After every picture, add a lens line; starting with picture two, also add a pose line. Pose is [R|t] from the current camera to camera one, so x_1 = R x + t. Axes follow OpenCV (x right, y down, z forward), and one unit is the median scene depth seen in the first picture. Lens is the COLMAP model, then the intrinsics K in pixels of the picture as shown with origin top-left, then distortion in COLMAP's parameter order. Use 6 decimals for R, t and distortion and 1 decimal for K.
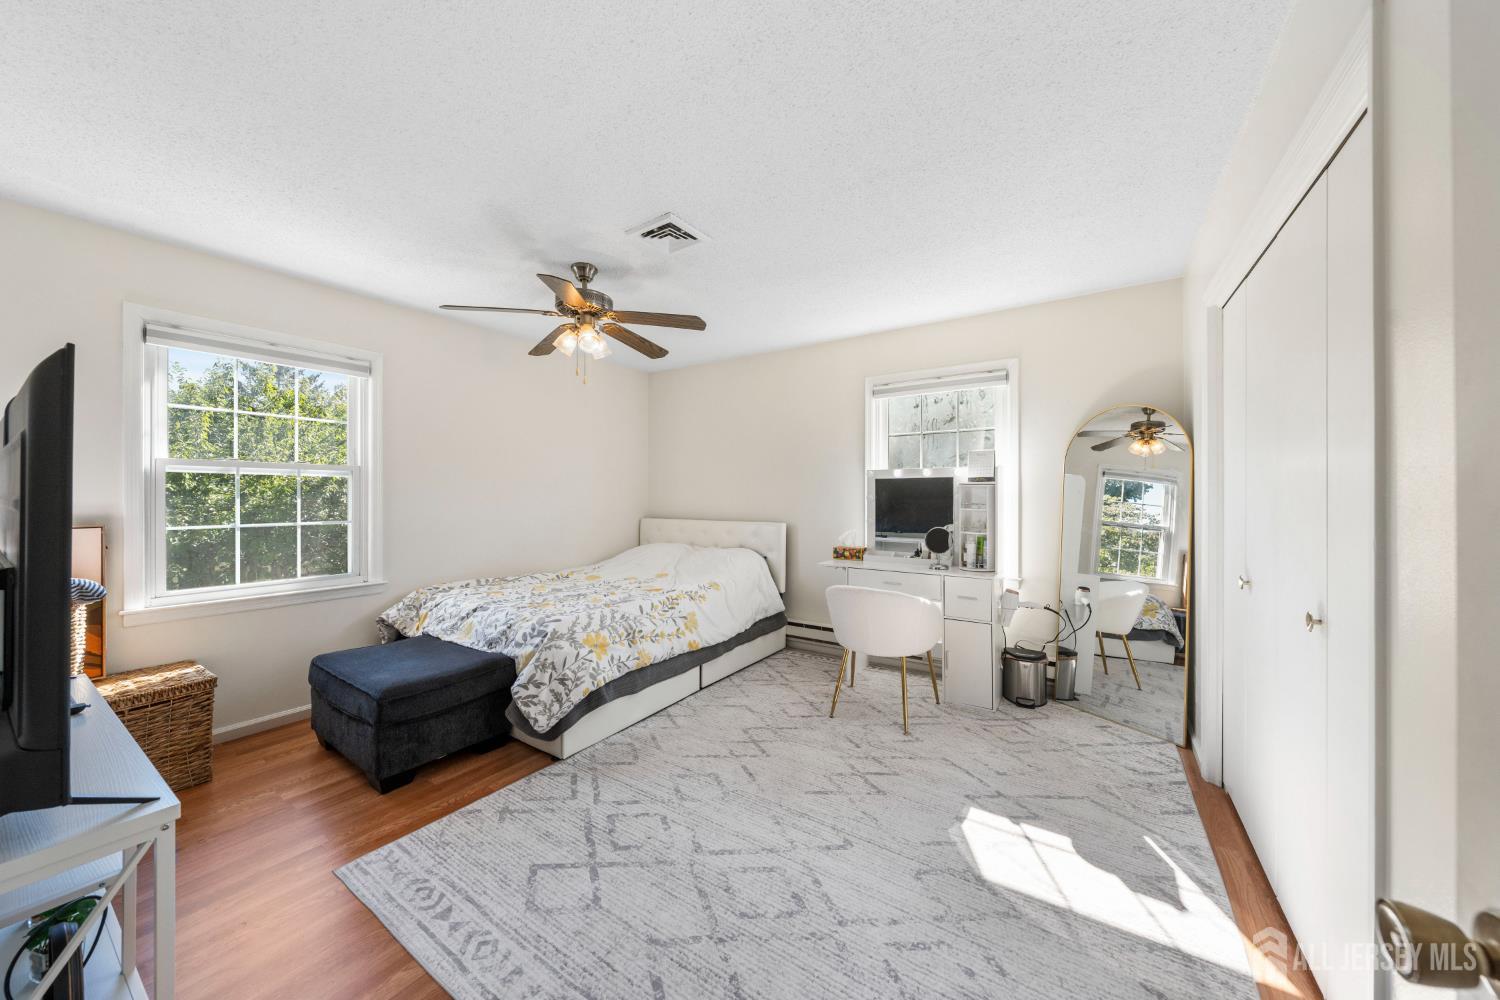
lens RADIAL K [[517.3, 0, 751.0], [0, 517.3, 493.9], [0, 0, 1]] dist [0.000498, 0.000096]
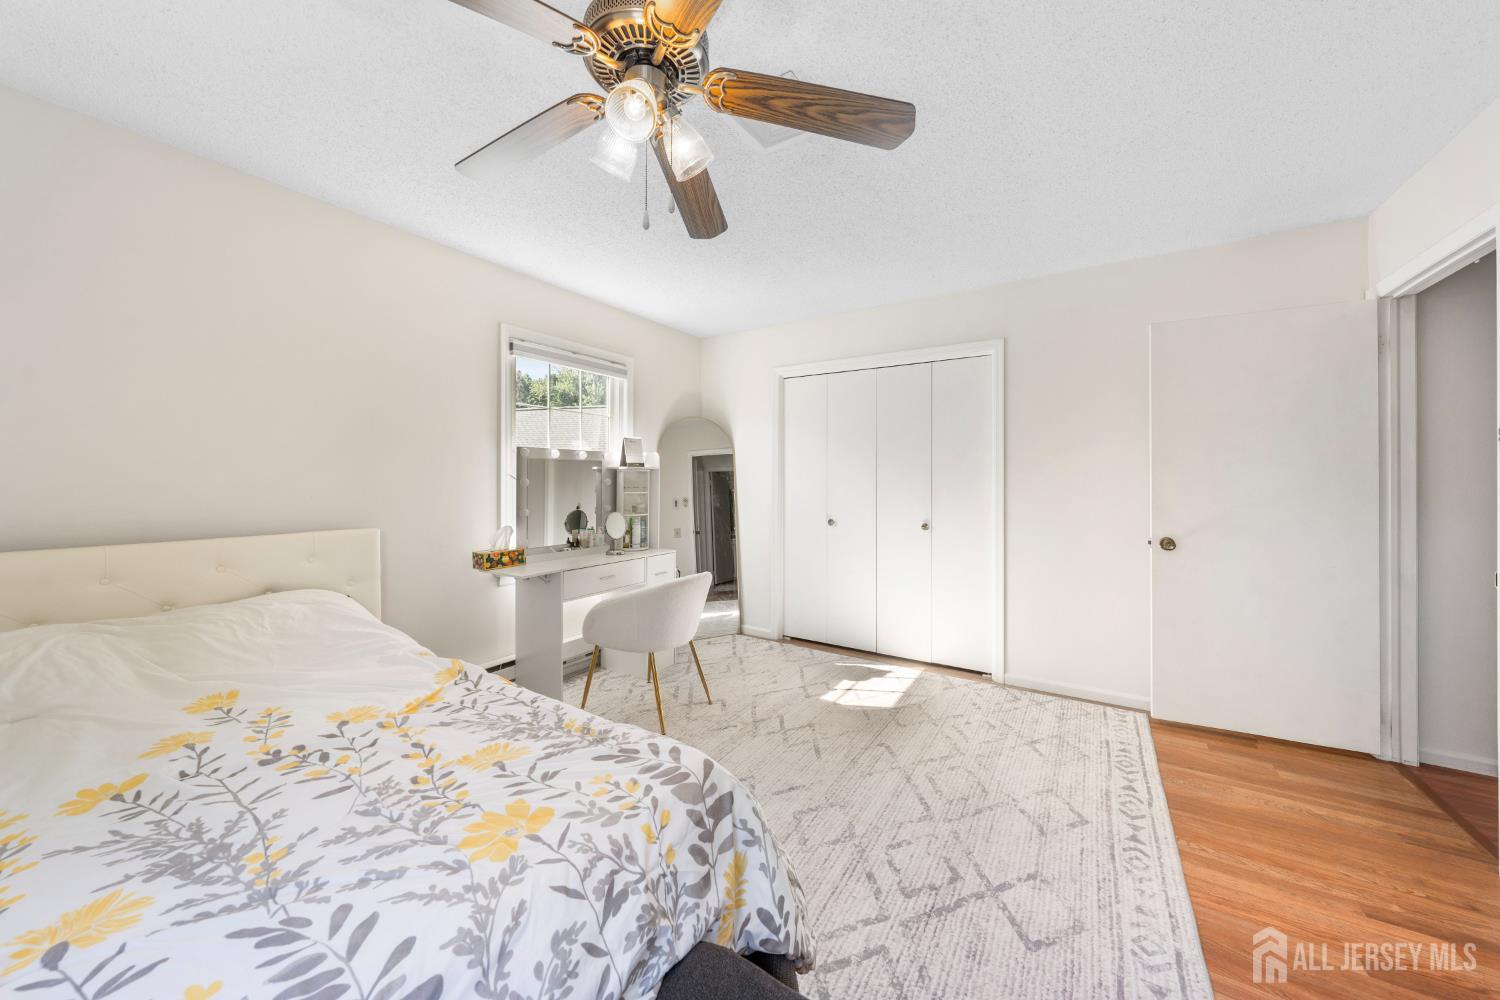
lens RADIAL K [[529.8, 0, 750.4], [0, 529.8, 479.2], [0, 0, 1]] dist [0.000178, 0.000063]
pose [[-0.014969, 0.002378, 0.999885, -1.244850], [-0.004580, 0.999987, -0.002447, 0.007059], [-0.999877, -0.004617, -0.014958, 1.466772]]
